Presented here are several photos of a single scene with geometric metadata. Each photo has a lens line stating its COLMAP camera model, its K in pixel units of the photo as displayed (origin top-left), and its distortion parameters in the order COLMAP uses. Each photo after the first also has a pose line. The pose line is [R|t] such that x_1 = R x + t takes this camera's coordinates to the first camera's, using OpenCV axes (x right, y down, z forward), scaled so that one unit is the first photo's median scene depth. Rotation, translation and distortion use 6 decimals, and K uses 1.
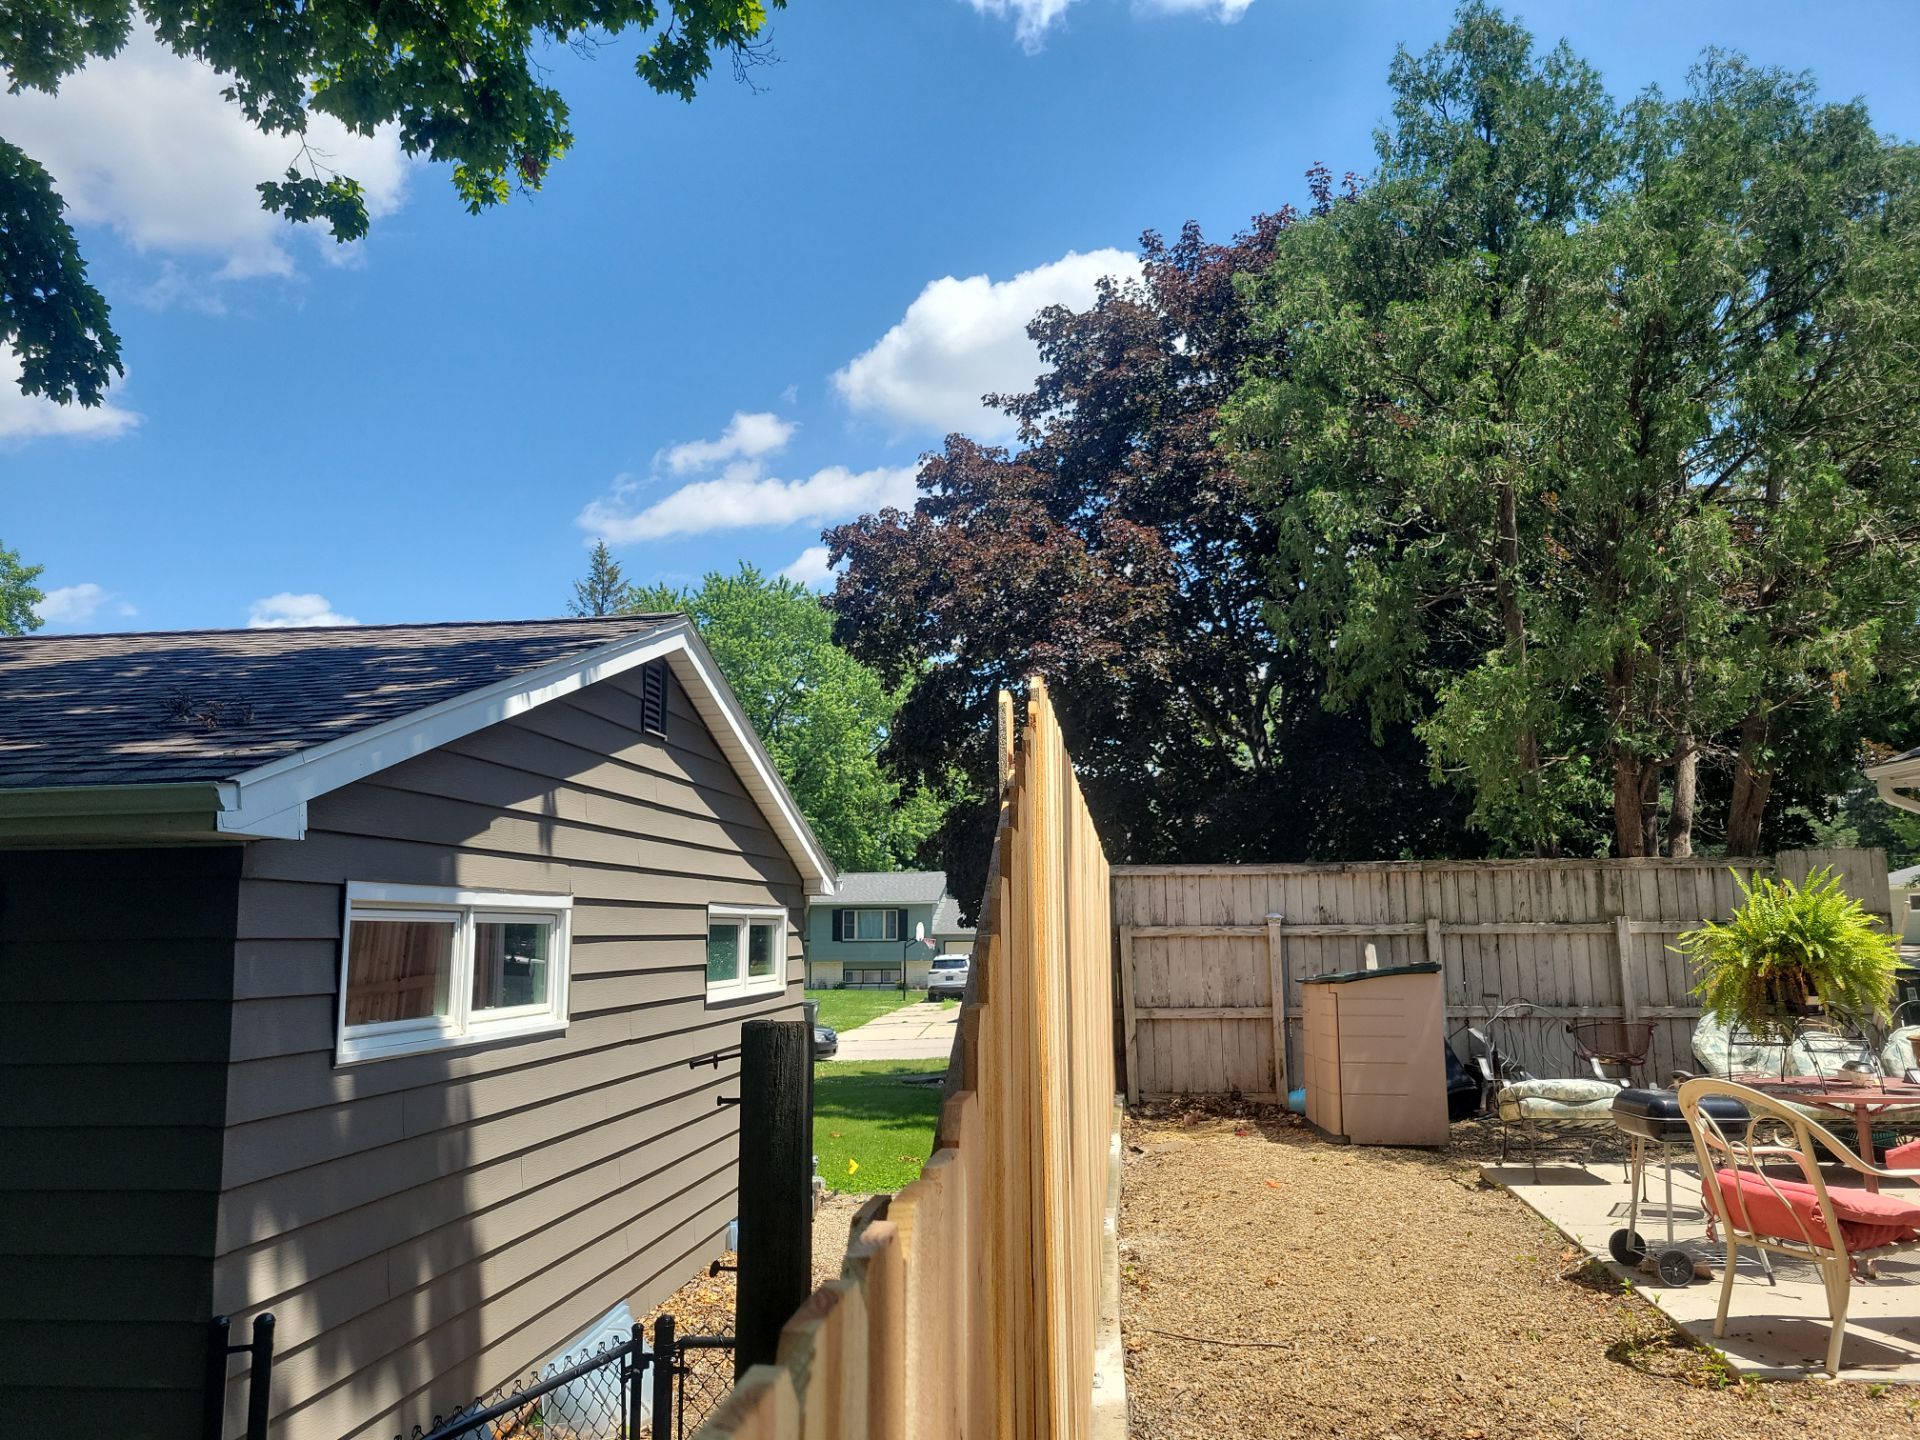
lens RADIAL K [[1443.0, 0, 972.9], [0, 1443.0, 726.5], [0, 0, 1]] dist [0.032299, -0.000061]
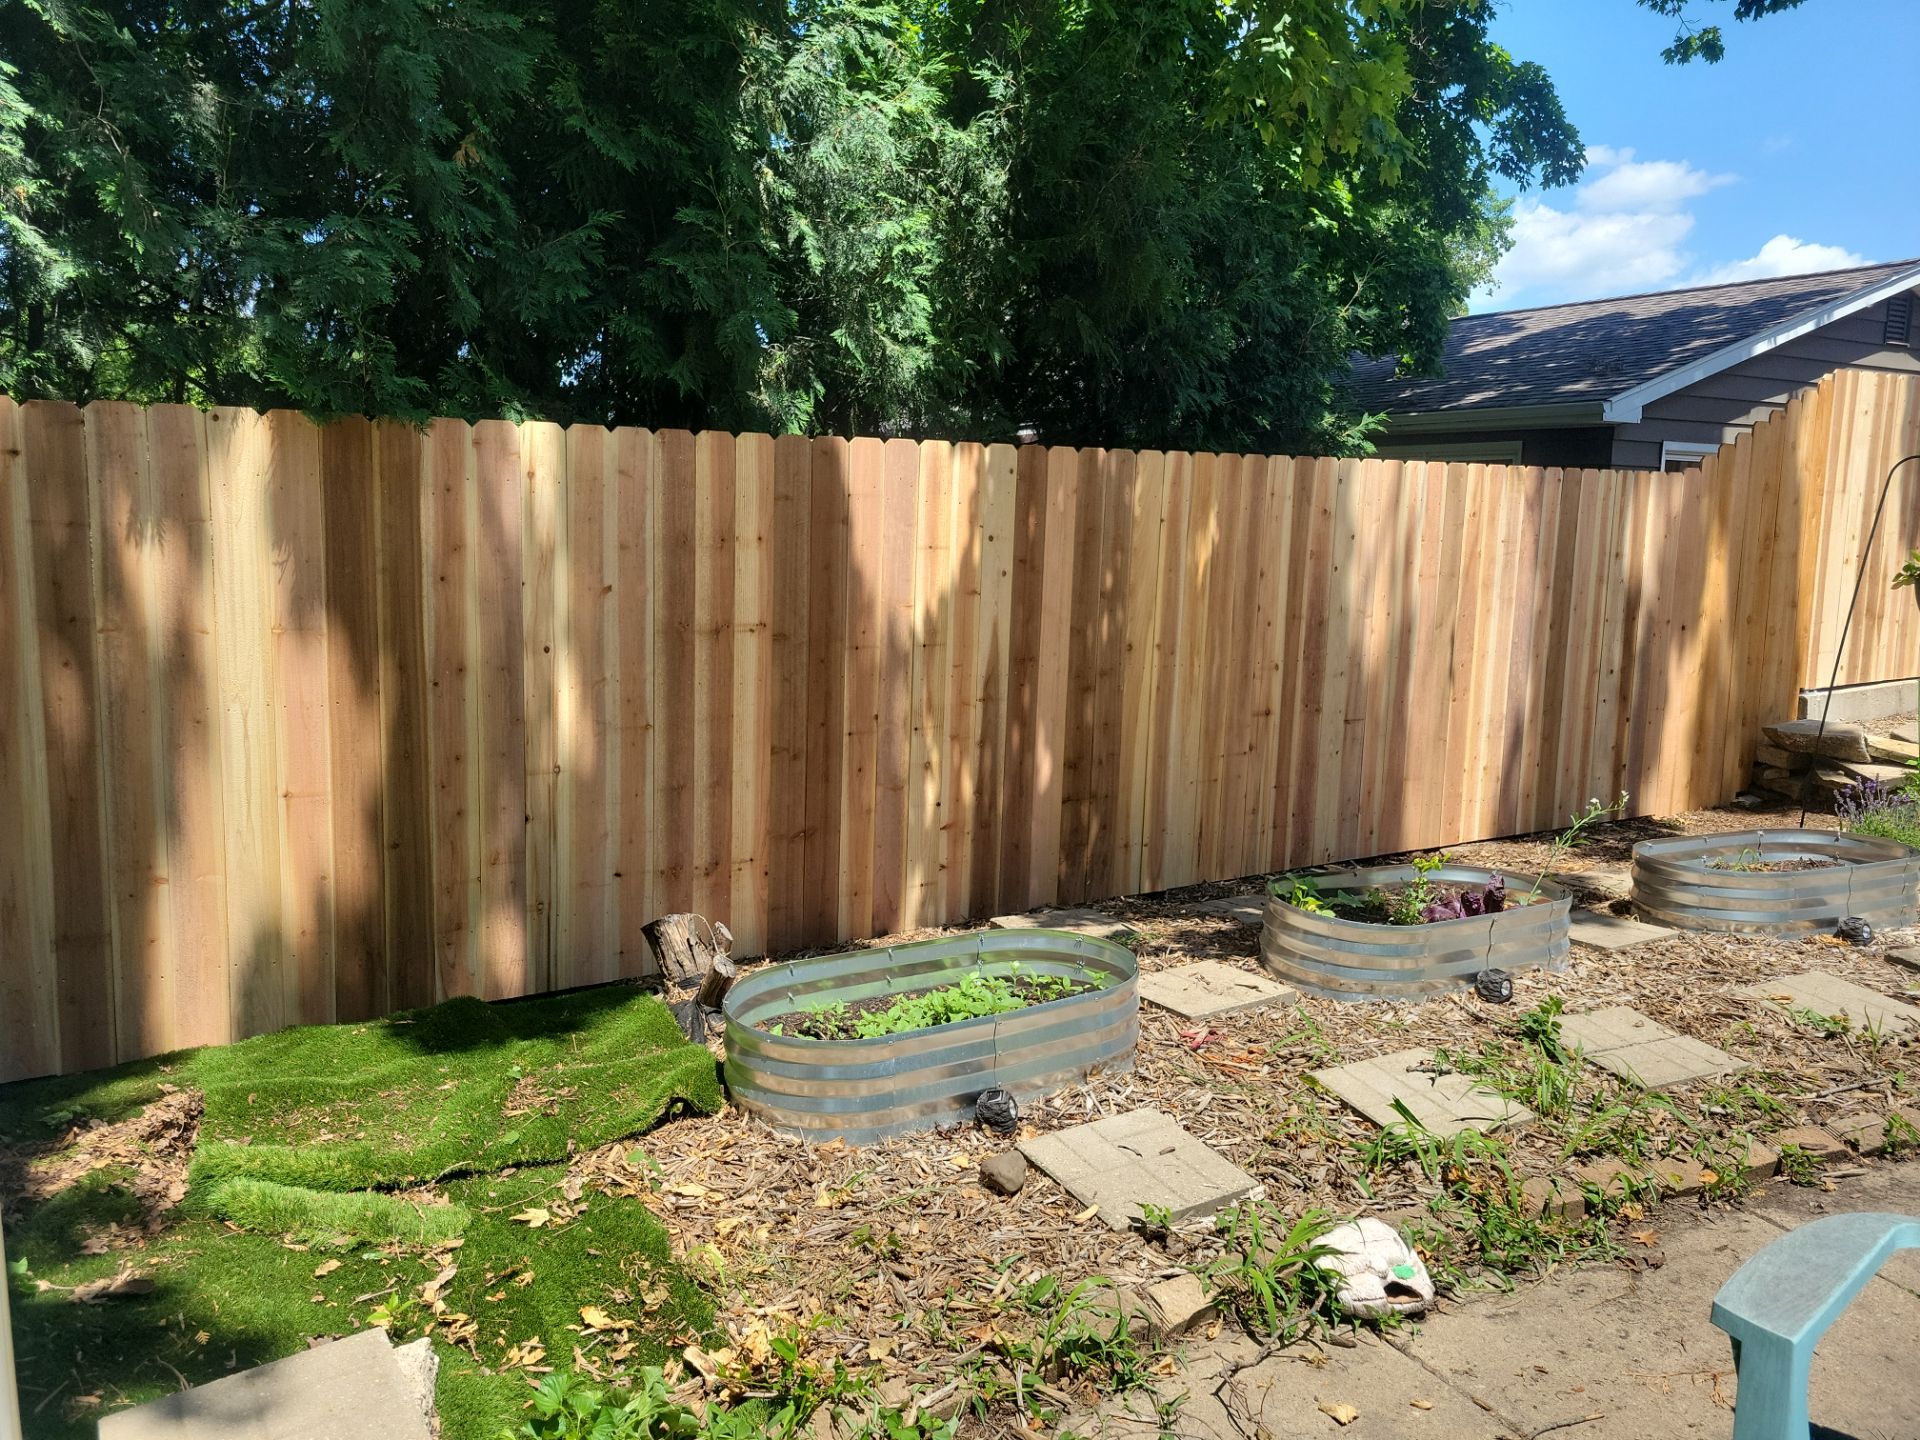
lens RADIAL K [[1437.5, 0, 994.6], [0, 1437.5, 693.3], [0, 0, 1]] dist [0.032510, -0.002604]
pose [[0.622074, 0.127762, -0.772464, 0.307117], [0.081890, 0.970569, 0.226475, -0.046114], [0.778665, -0.204141, 0.593303, -0.525323]]
